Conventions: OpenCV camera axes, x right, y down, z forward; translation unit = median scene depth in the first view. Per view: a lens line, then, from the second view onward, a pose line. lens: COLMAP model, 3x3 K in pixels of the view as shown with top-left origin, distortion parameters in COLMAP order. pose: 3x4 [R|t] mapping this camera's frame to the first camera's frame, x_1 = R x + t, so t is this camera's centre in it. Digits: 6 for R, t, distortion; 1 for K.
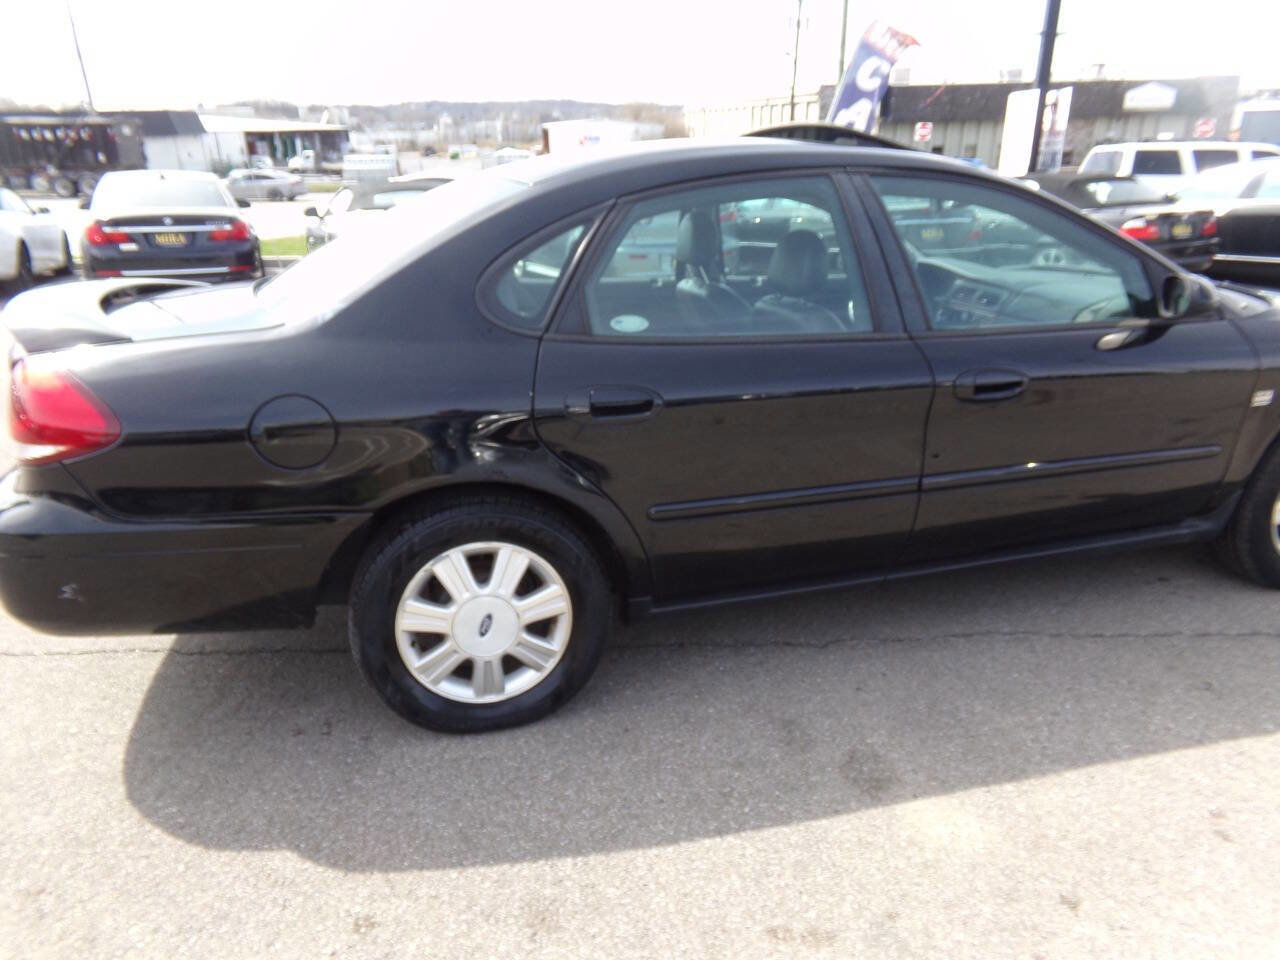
lens RADIAL K [[866.8, 0, 641.9], [0, 866.8, 492.9], [0, 0, 1]] dist [-0.015675, 0.043695]
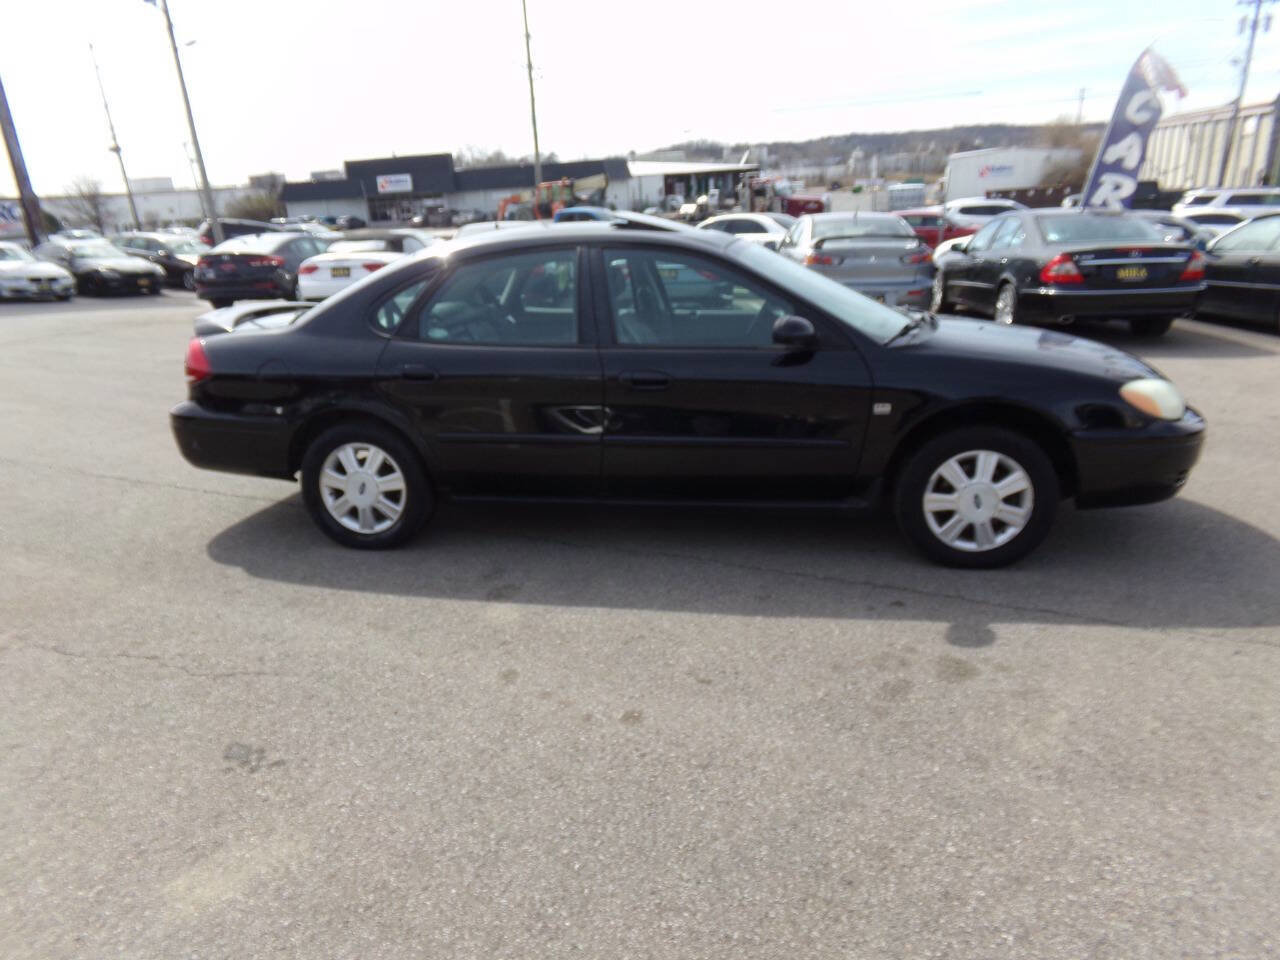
lens RADIAL K [[885.9, 0, 640.0], [0, 885.9, 480.0], [0, 0, 1]] dist [-0.051202, 0.110893]
pose [[0.902189, 0.108708, -0.417417, 0.276935], [-0.130162, 0.991222, -0.023183, 0.023810], [0.411233, 0.075247, 0.908419, -0.117066]]
